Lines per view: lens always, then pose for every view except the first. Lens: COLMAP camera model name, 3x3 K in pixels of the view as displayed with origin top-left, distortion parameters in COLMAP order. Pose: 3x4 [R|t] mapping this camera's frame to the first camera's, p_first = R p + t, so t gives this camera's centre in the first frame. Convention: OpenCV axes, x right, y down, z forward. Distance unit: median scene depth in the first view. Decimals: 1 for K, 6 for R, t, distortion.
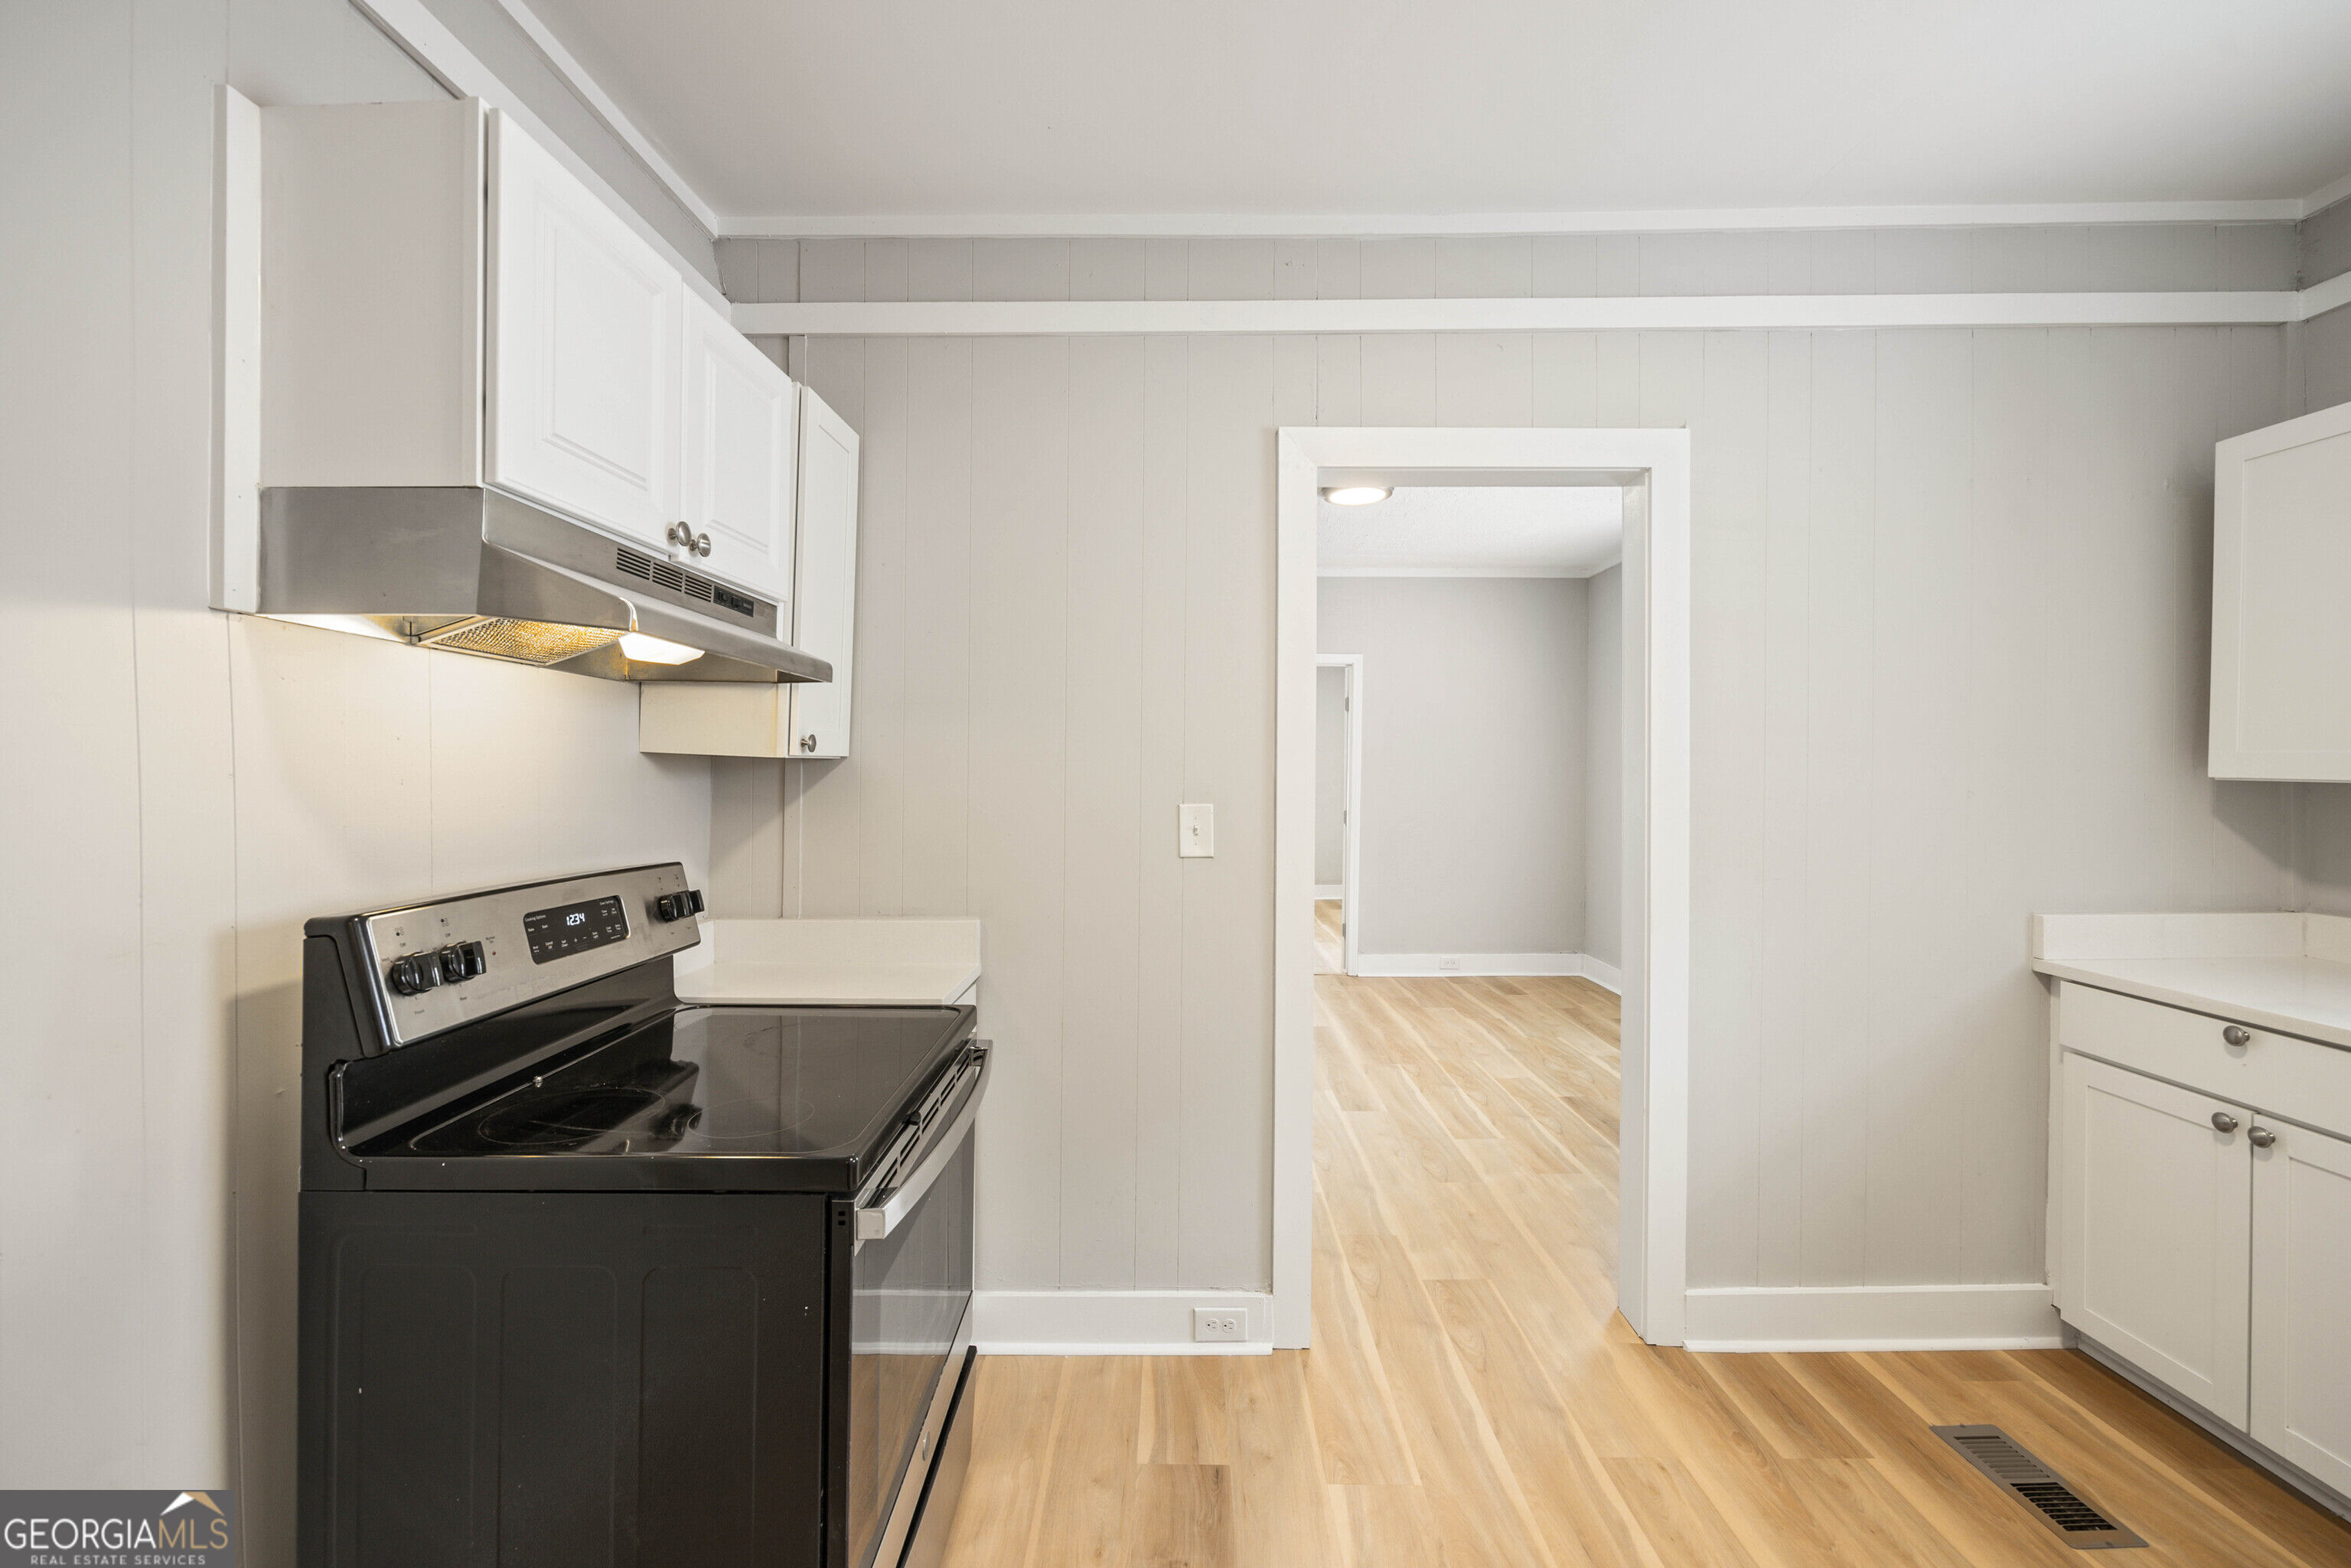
lens RADIAL K [[940.9, 0, 1180.4], [0, 940.9, 781.6], [0, 0, 1]] dist [-0.004346, -0.000160]
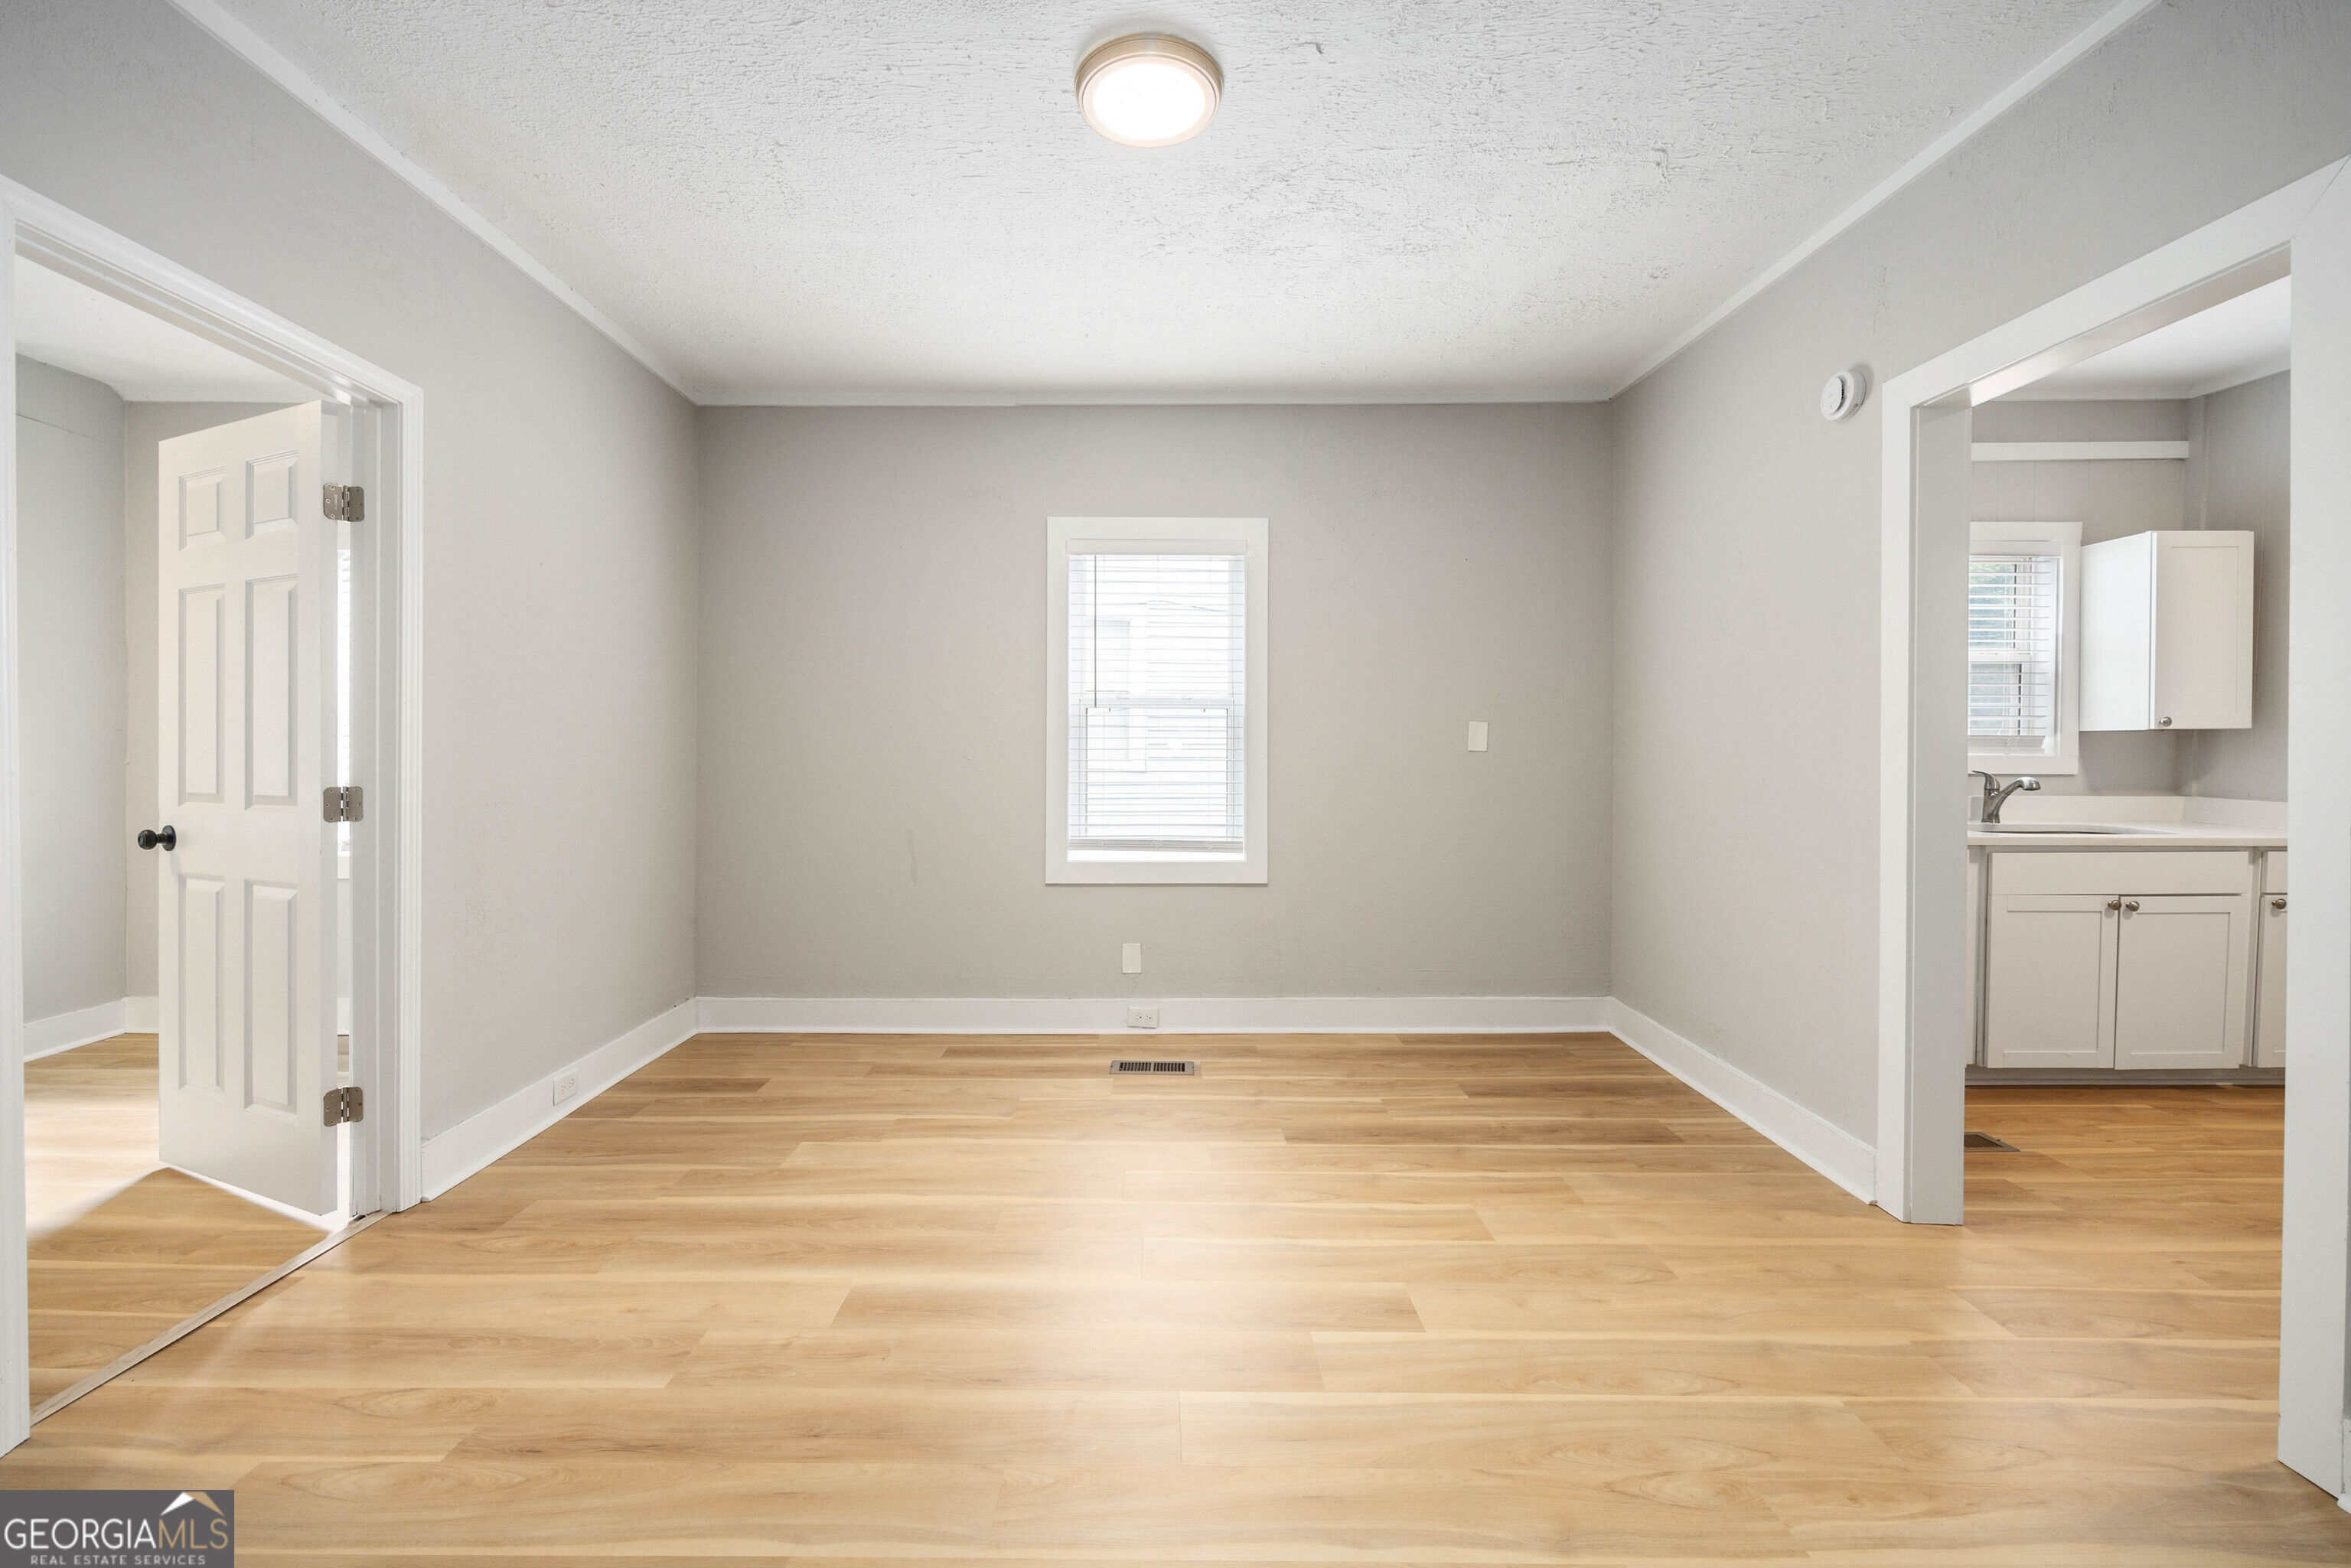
lens RADIAL K [[940.9, 0, 1156.6], [0, 940.9, 768.4], [0, 0, 1]] dist [-0.004346, -0.000160]
pose [[-0.003348, -0.009825, 0.999946, -0.395036], [0.001898, 0.999950, 0.009831, 0.042793], [-0.999993, 0.001931, -0.003329, 1.333155]]
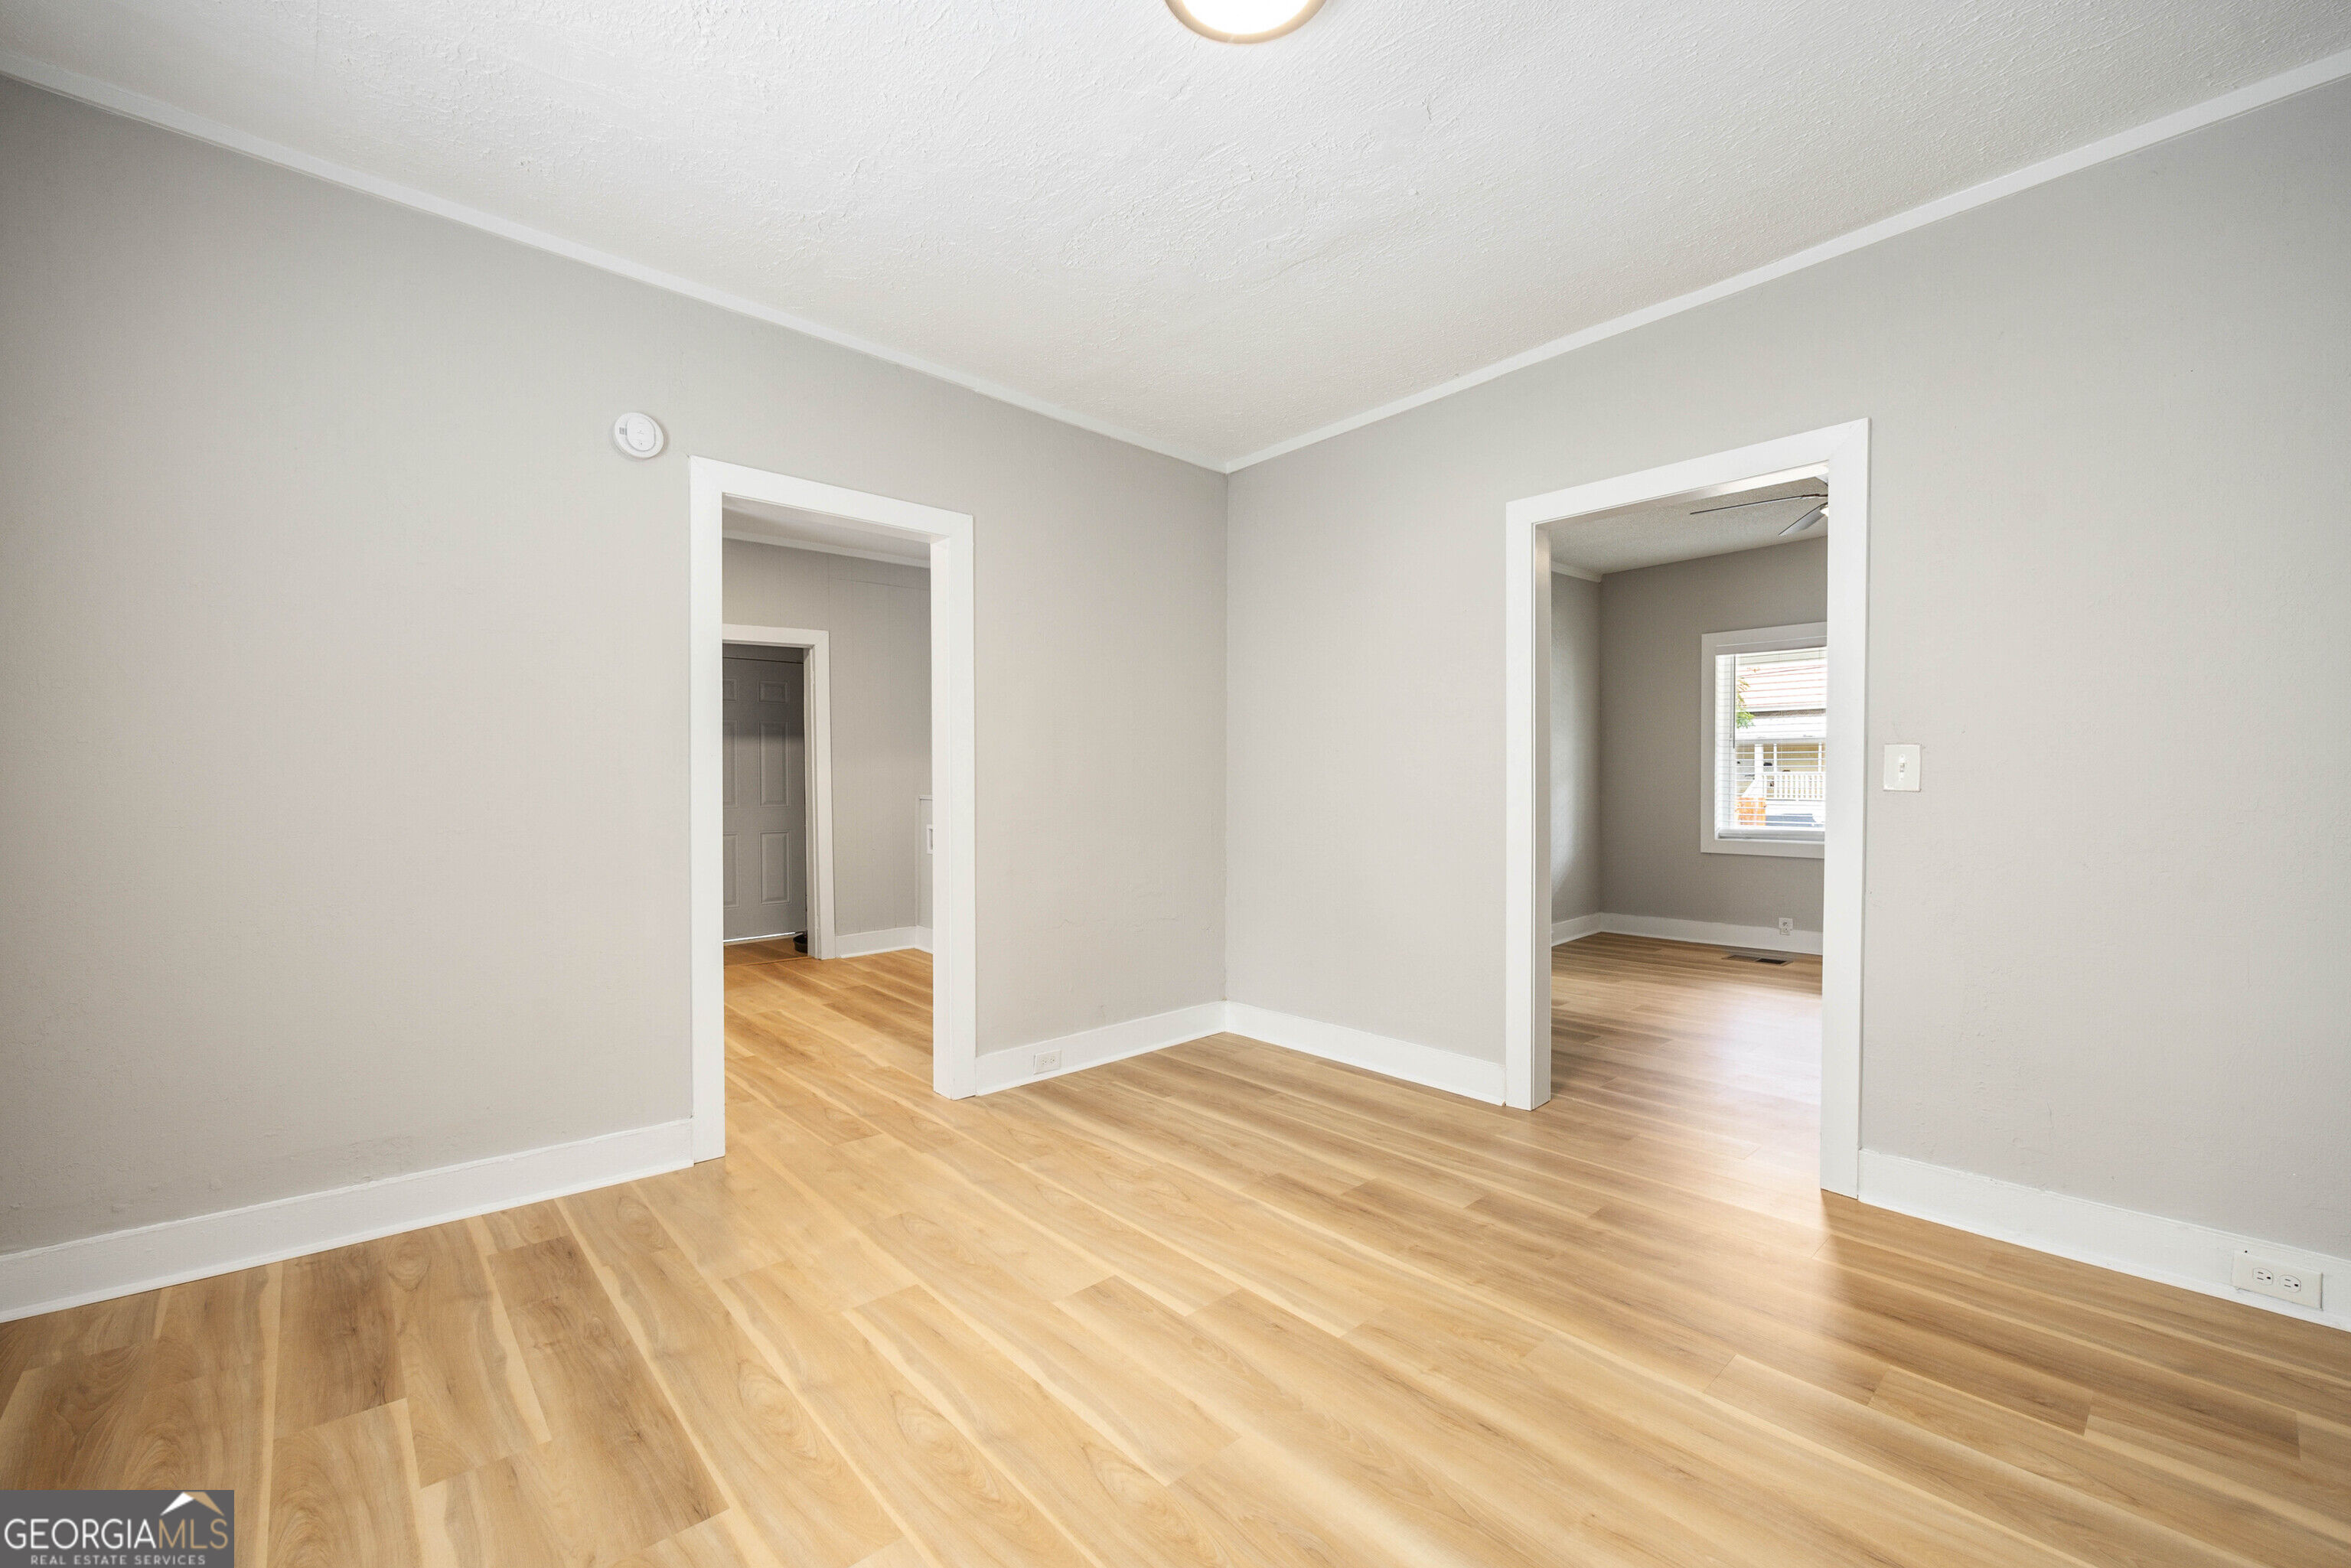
lens RADIAL K [[940.9, 0, 1162.8], [0, 940.9, 782.0], [0, 0, 1]] dist [-0.004346, -0.000160]
pose [[-0.745654, 0.003959, -0.666322, 0.633537], [-0.003125, 0.999951, 0.009439, 0.038059], [0.666326, 0.009120, -0.745604, 1.697638]]
